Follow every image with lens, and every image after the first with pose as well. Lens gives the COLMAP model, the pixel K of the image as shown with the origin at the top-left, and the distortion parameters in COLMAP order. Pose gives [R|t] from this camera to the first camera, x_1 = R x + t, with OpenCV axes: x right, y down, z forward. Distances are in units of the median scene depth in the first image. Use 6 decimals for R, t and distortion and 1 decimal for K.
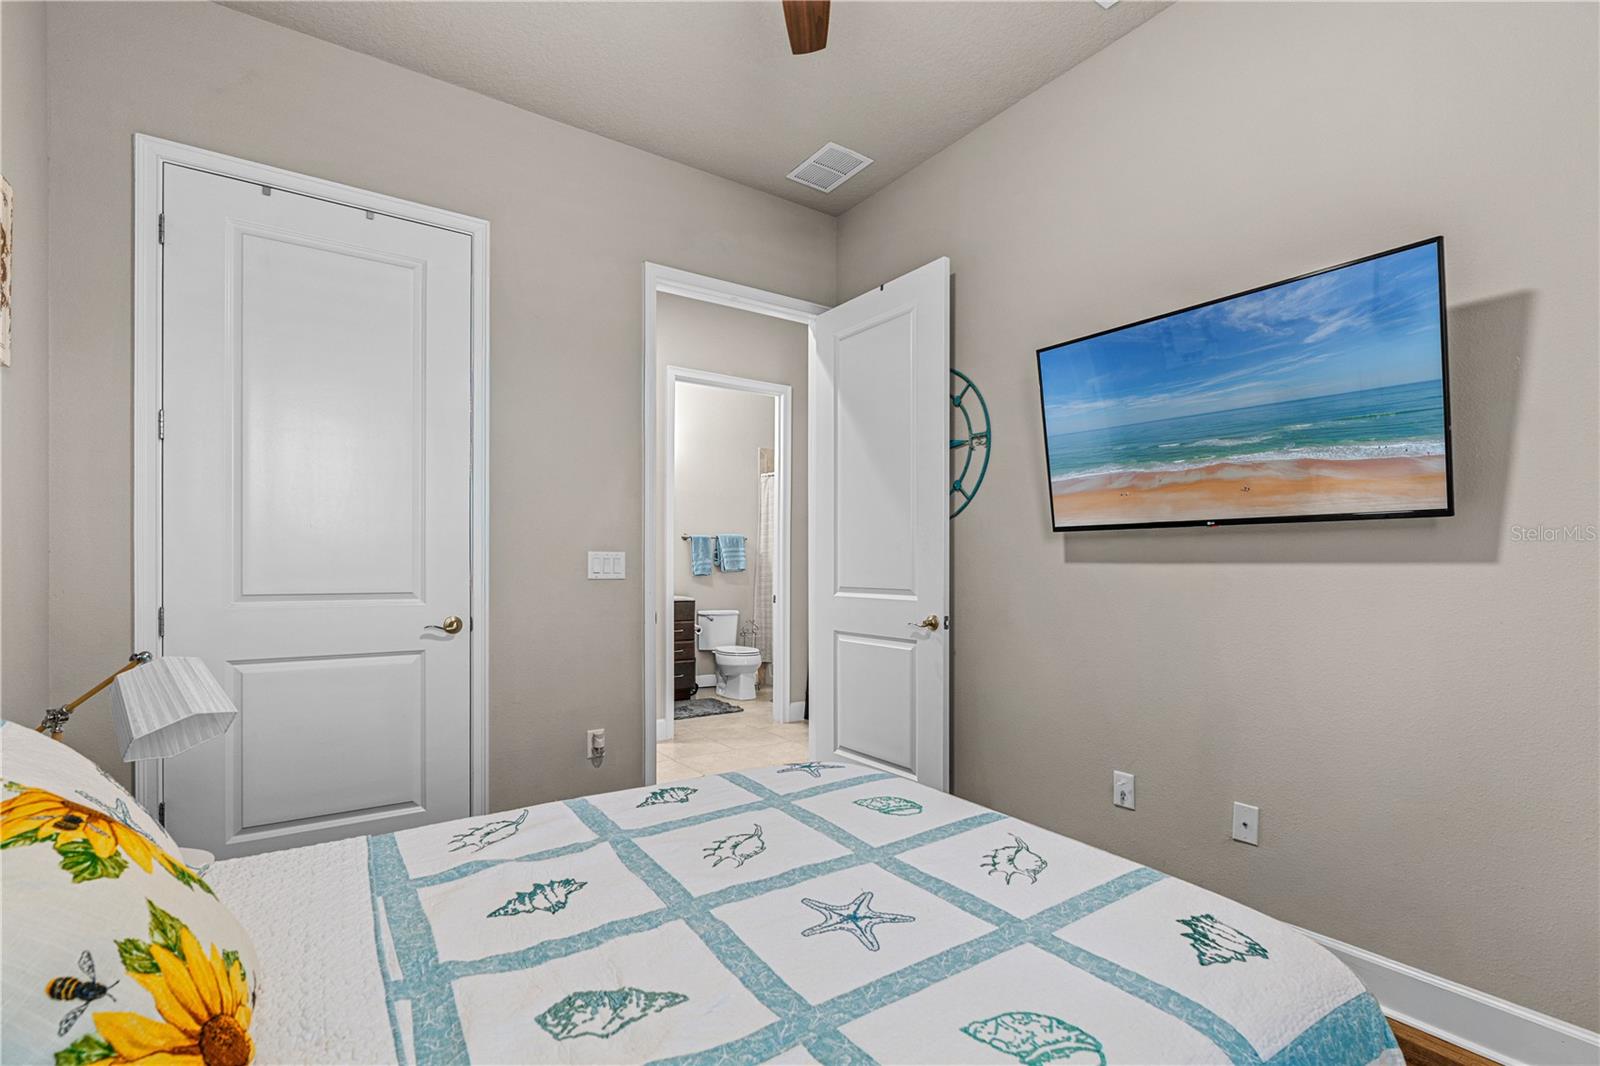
lens RADIAL K [[732.5, 0, 800.0], [0, 732.5, 541.9], [0, 0, 1]] dist [-0.007973, 0.001630]
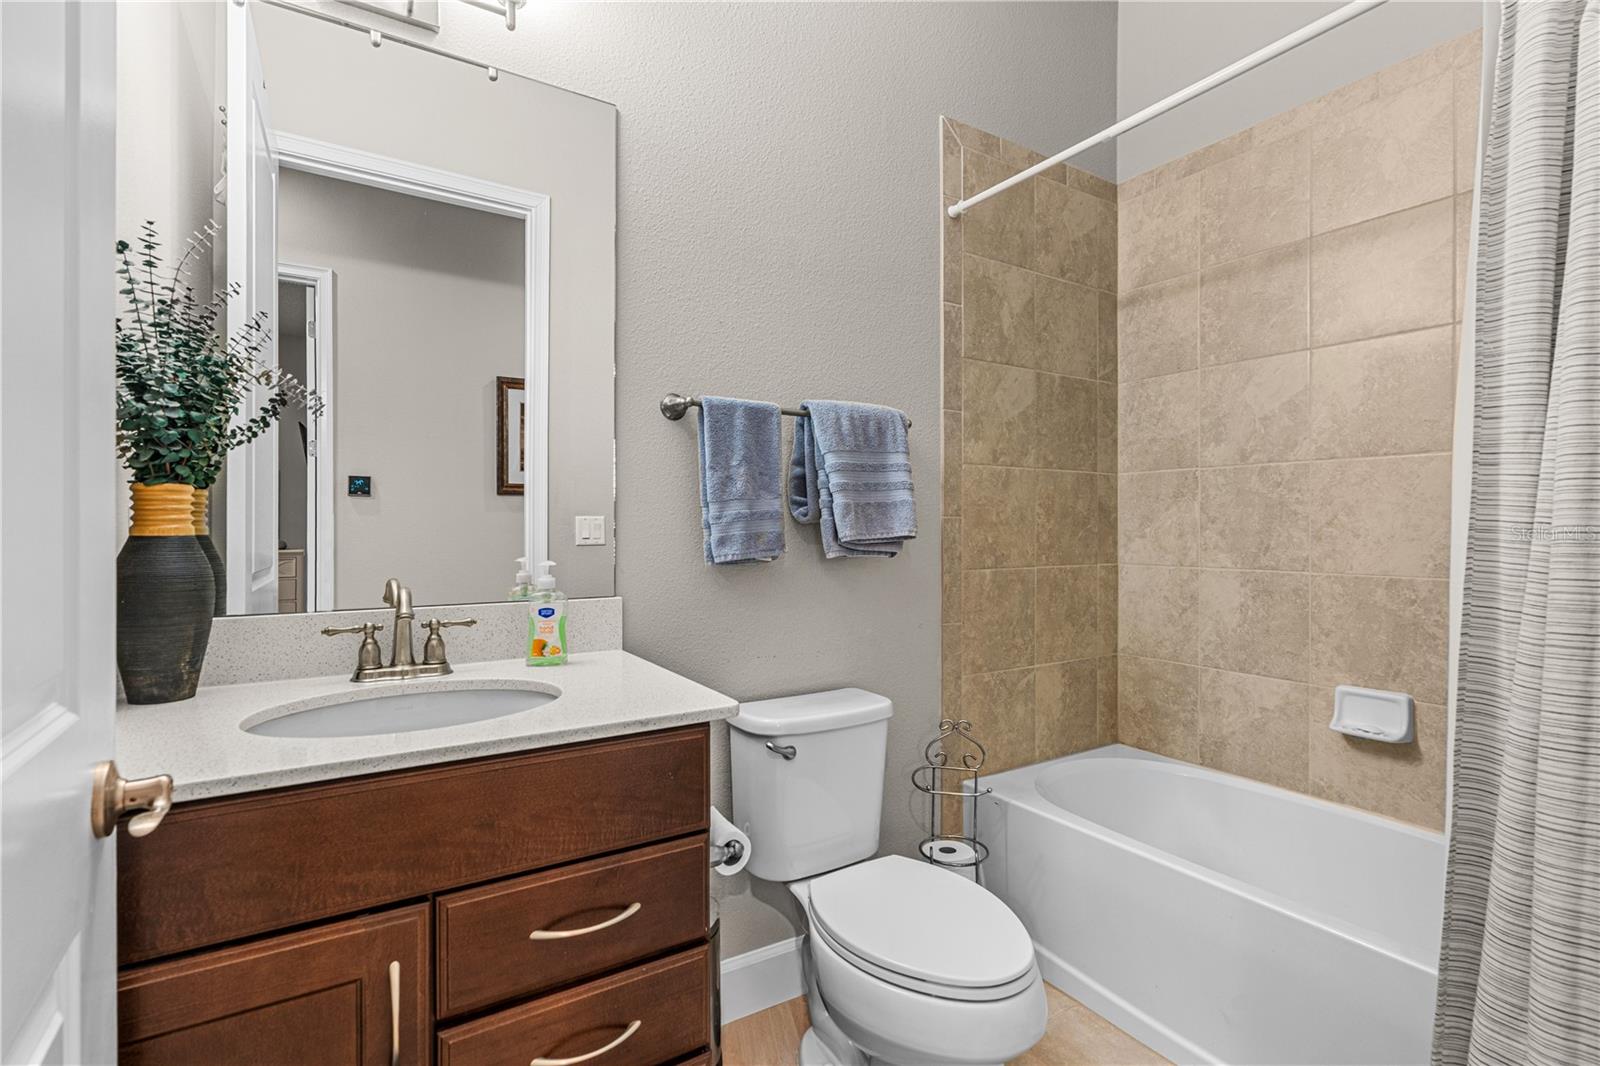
lens RADIAL K [[732.5, 0, 801.0], [0, 732.5, 525.7], [0, 0, 1]] dist [-0.007973, 0.001630]
pose [[0.998354, 0.000031, -0.057345, -0.099771], [0.001520, 0.999634, 0.027009, 0.026476], [0.057325, -0.027052, 0.997989, 0.744754]]
